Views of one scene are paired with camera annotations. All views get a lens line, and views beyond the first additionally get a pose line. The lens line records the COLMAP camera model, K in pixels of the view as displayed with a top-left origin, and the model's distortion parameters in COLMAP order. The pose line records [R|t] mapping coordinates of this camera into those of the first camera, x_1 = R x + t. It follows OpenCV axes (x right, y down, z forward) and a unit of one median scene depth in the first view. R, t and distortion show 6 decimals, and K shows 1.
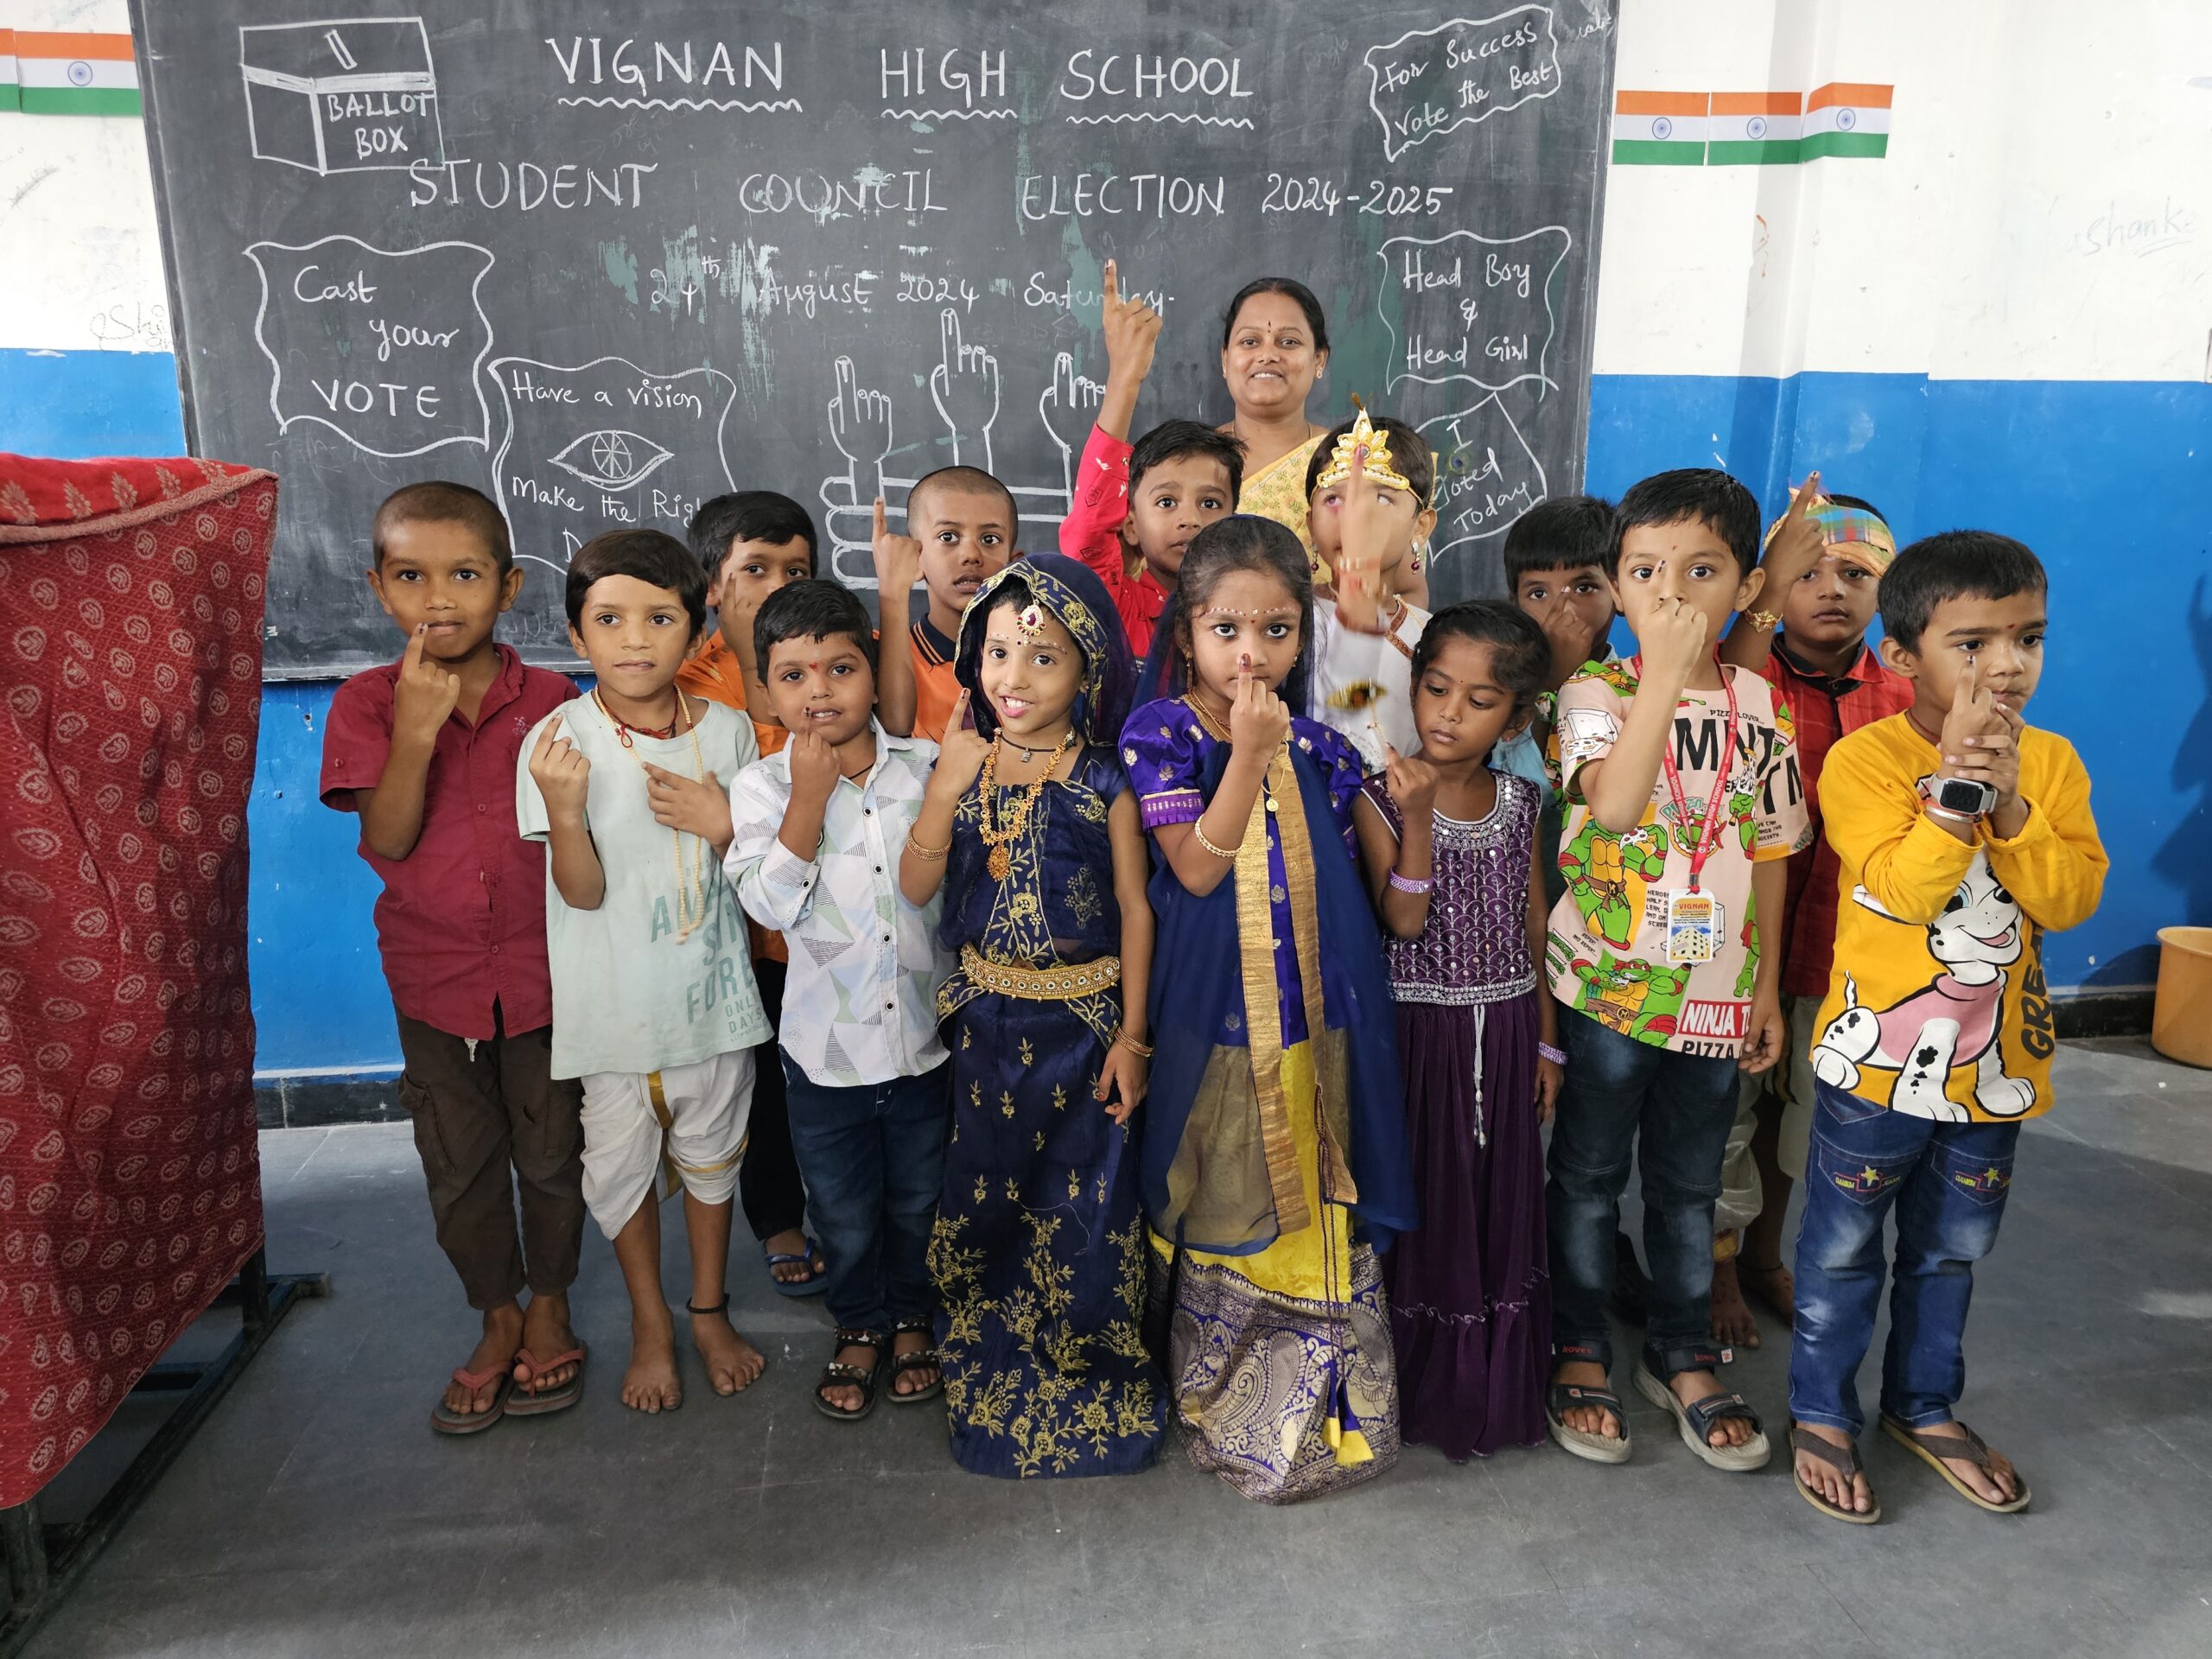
lens RADIAL K [[1456.8, 0, 1075.7], [0, 1456.8, 843.4], [0, 0, 1]] dist [0.037040, -0.033543]
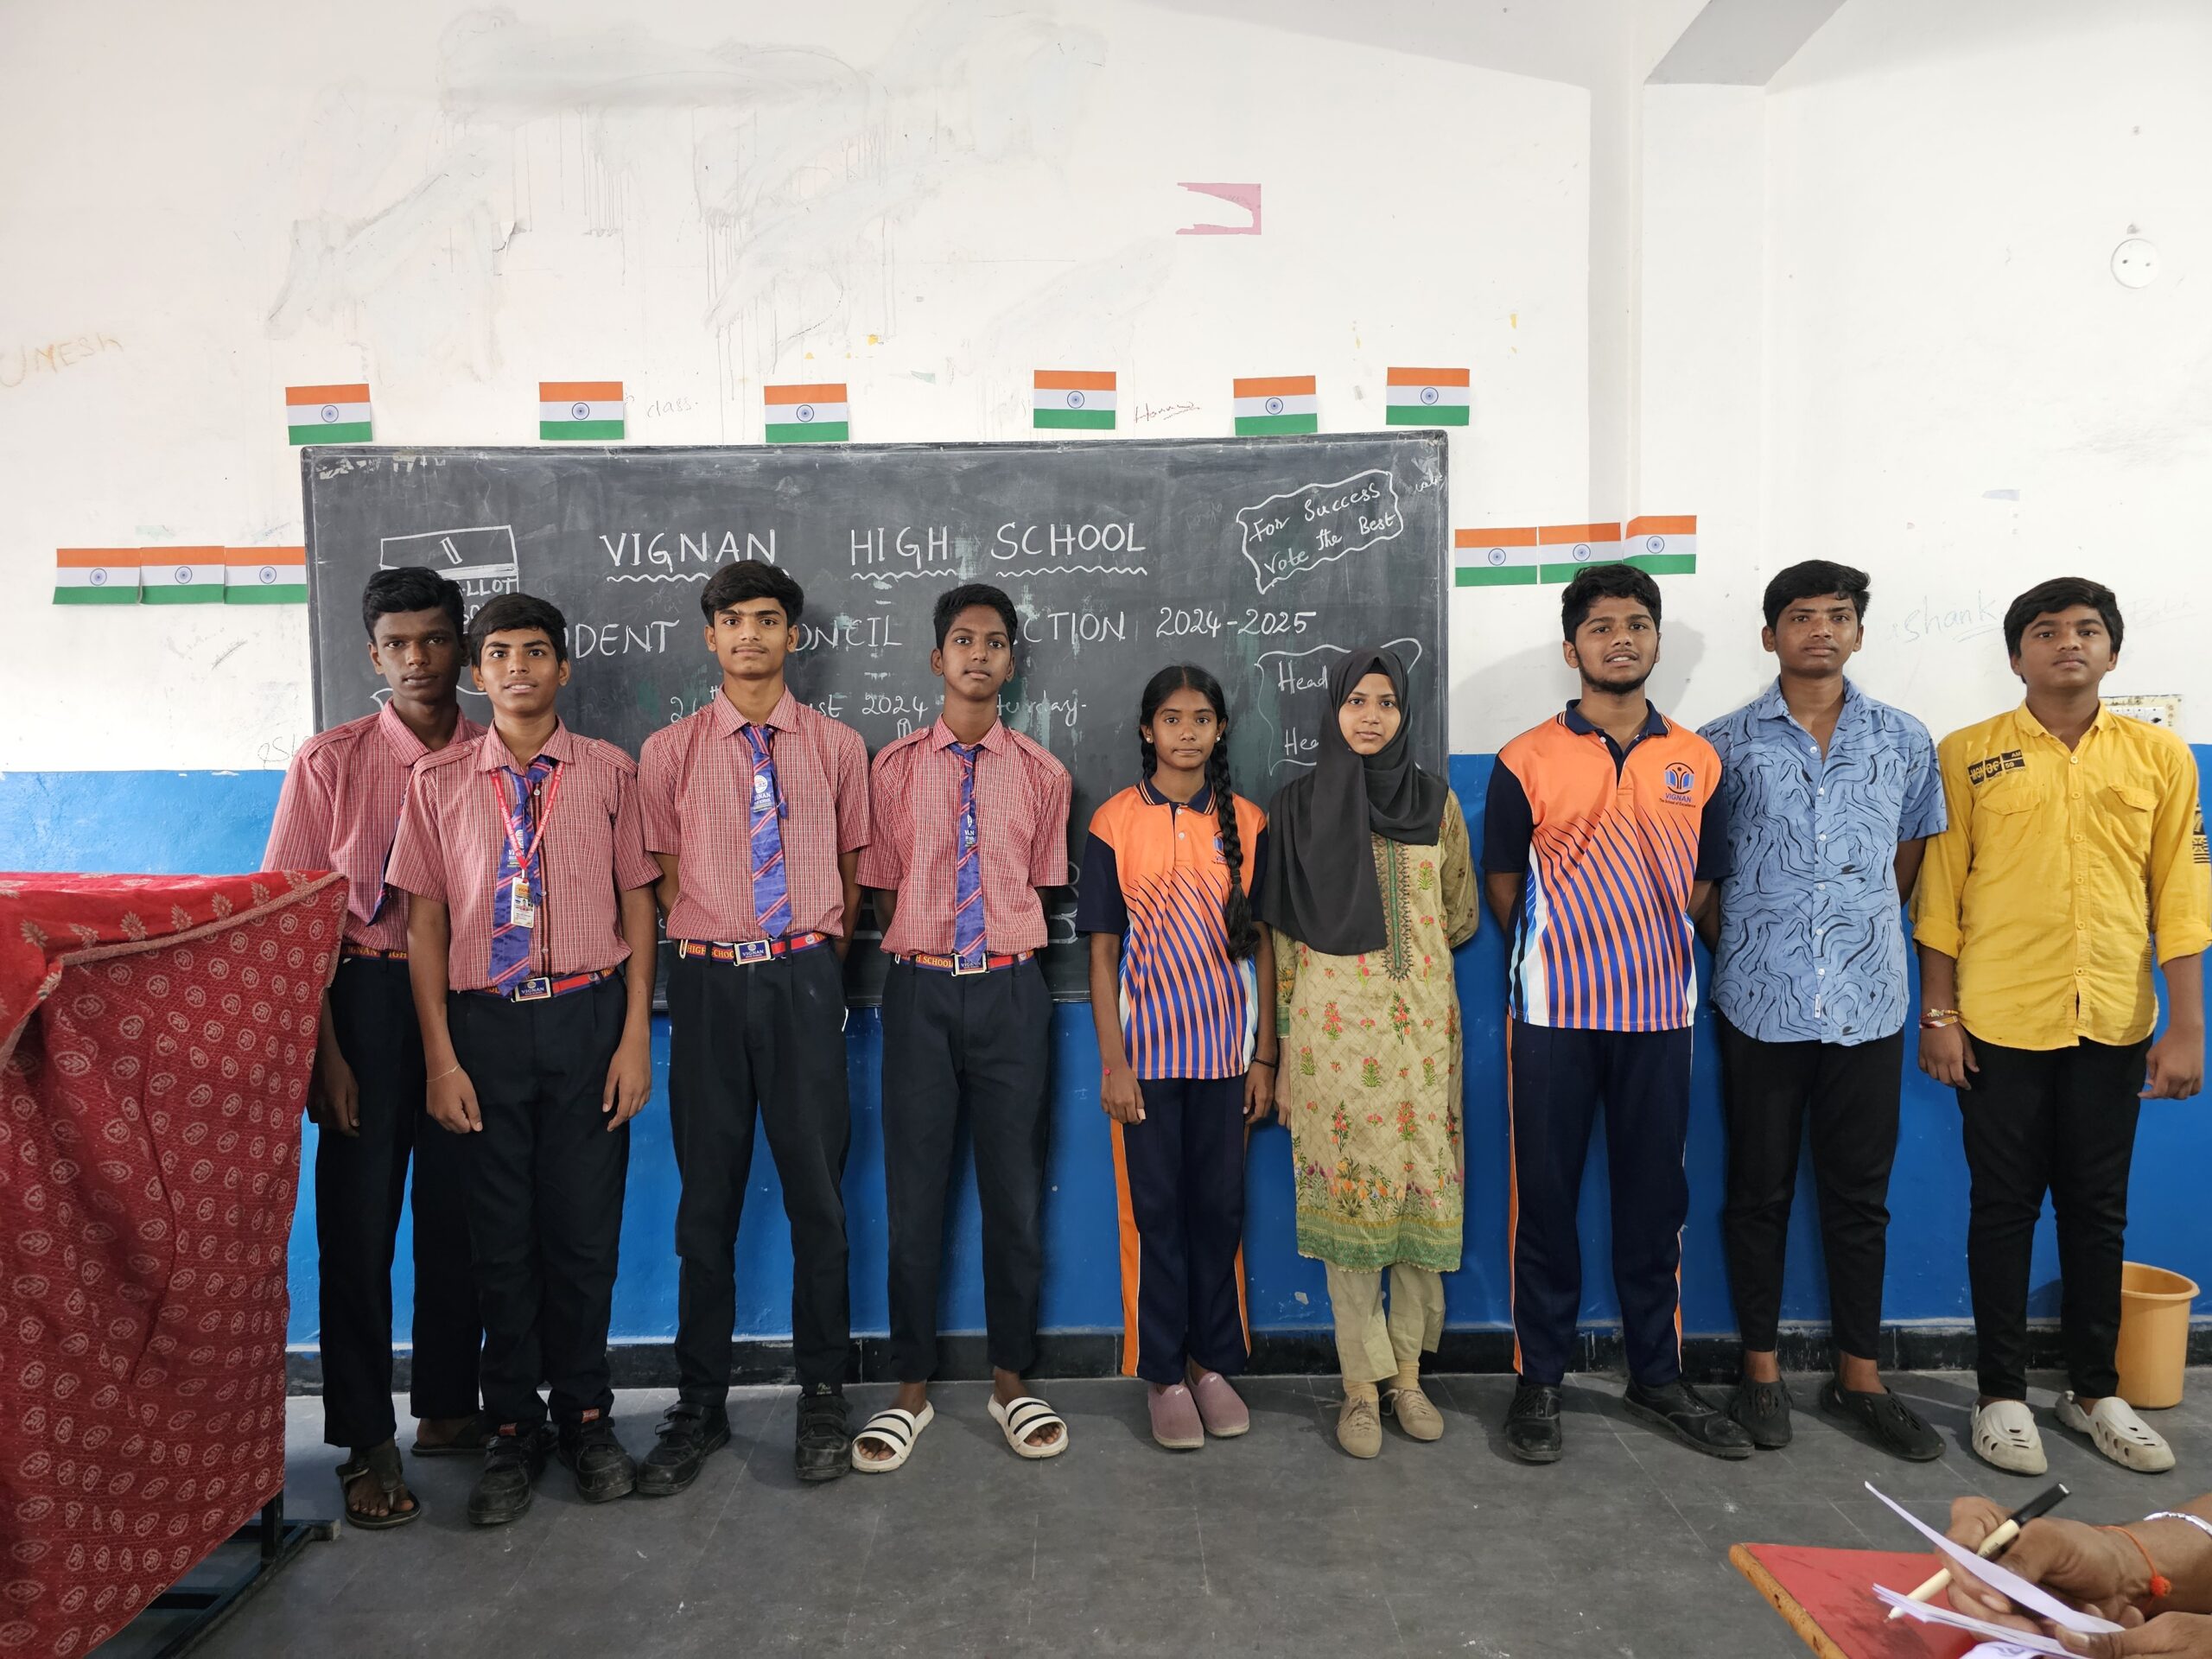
lens RADIAL K [[1456.8, 0, 1063.2], [0, 1456.8, 866.9], [0, 0, 1]] dist [0.037040, -0.033543]
pose [[0.991417, -0.011590, -0.130224, 0.210925], [-0.011323, 0.984708, -0.173845, -0.028830], [0.130247, 0.173828, 0.976125, -0.170846]]
